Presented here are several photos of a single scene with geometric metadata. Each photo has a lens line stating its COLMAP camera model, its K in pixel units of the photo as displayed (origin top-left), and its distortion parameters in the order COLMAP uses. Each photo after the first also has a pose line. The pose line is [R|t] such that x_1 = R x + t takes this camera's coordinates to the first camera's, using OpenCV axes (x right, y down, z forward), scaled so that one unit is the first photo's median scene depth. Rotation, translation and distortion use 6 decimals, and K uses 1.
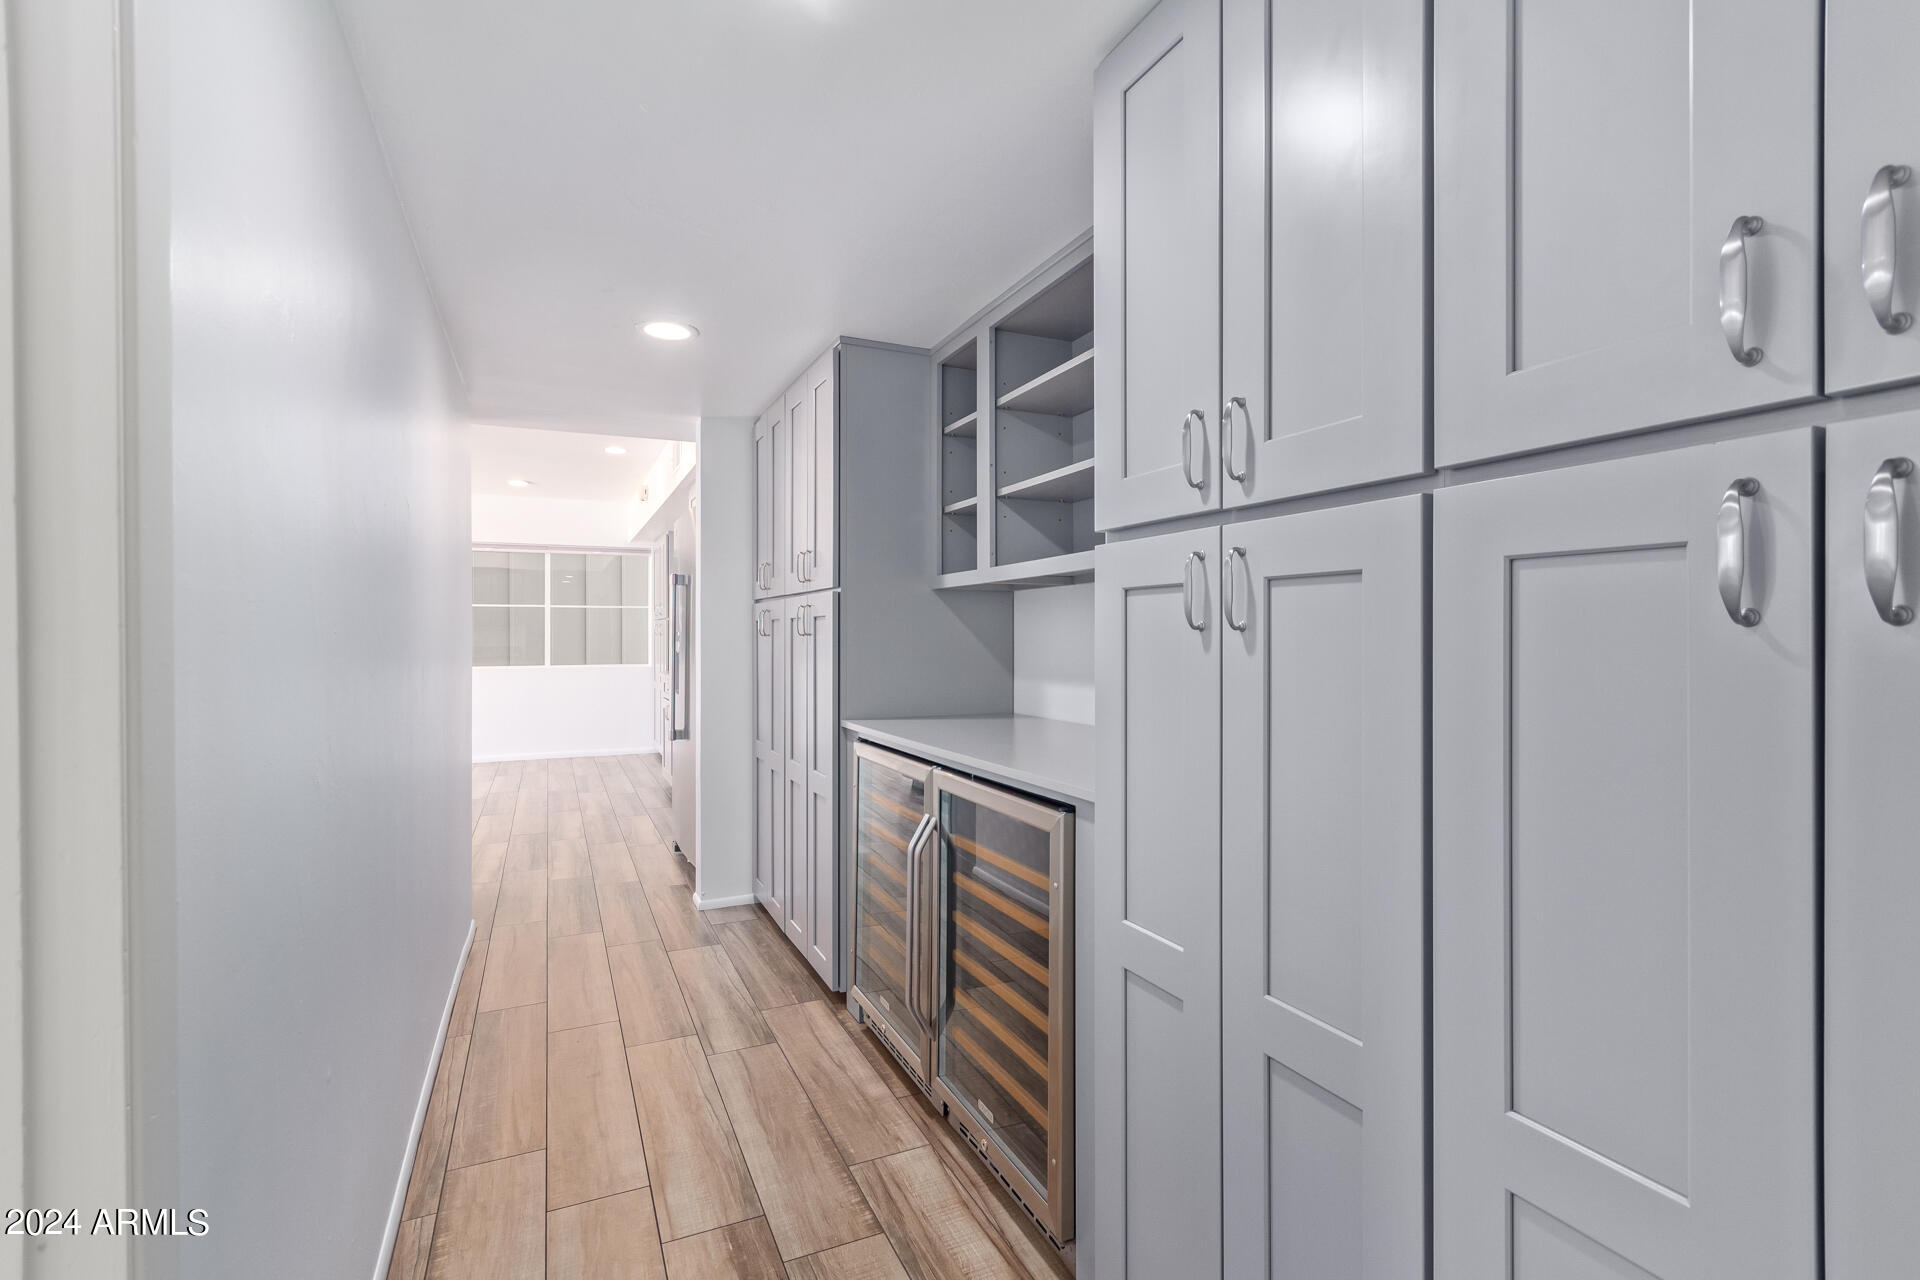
lens RADIAL K [[884.6, 0, 955.1], [0, 884.6, 633.2], [0, 0, 1]] dist [-0.000572, 0.000594]
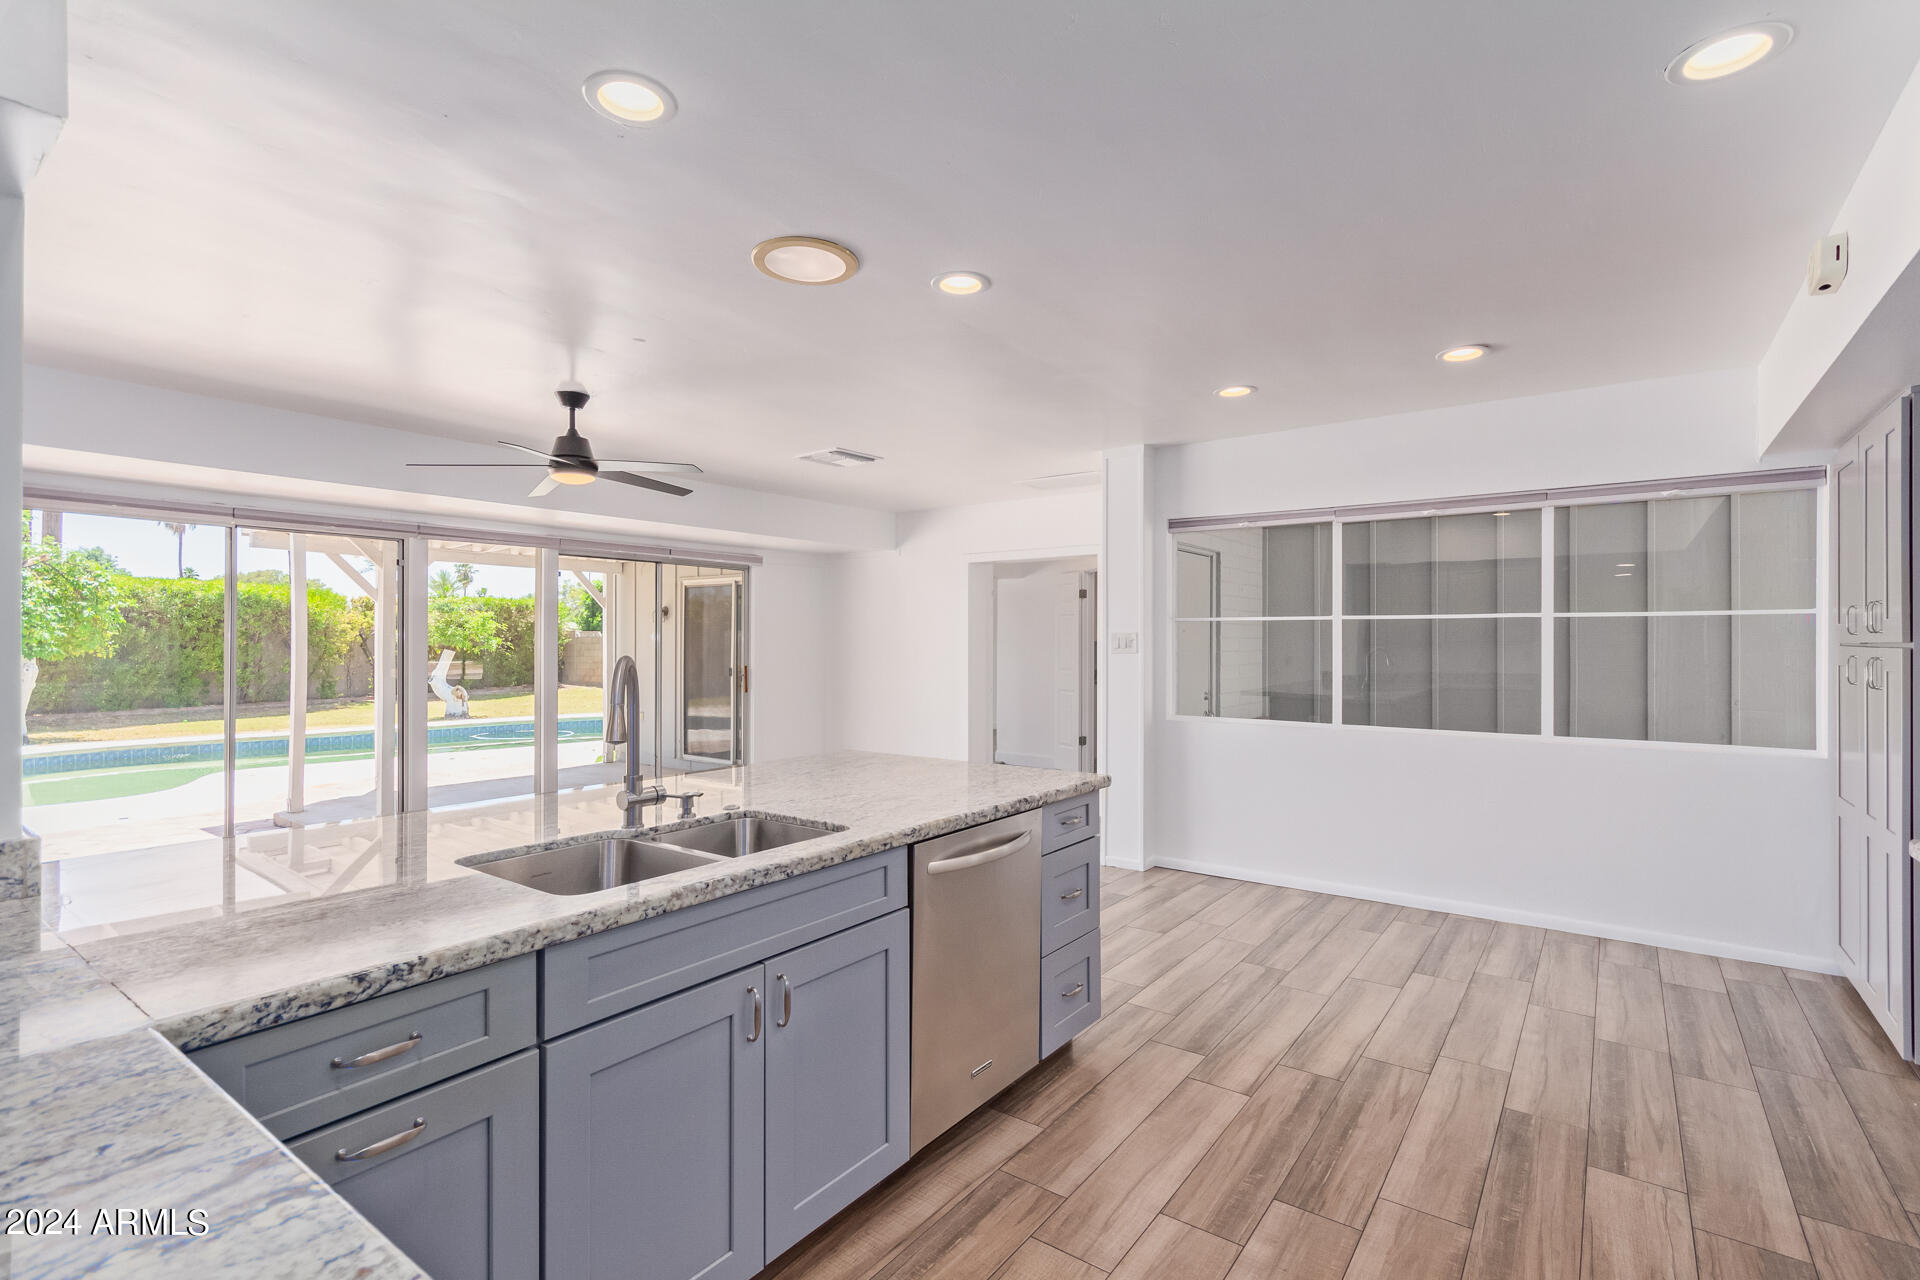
lens RADIAL K [[884.6, 0, 959.5], [0, 884.6, 634.0], [0, 0, 1]] dist [-0.000572, 0.000594]
pose [[0.485923, -0.003381, -0.873995, -0.188138], [-0.004485, 0.999970, -0.006362, -0.015173], [0.873990, 0.007011, 0.485893, 0.471579]]
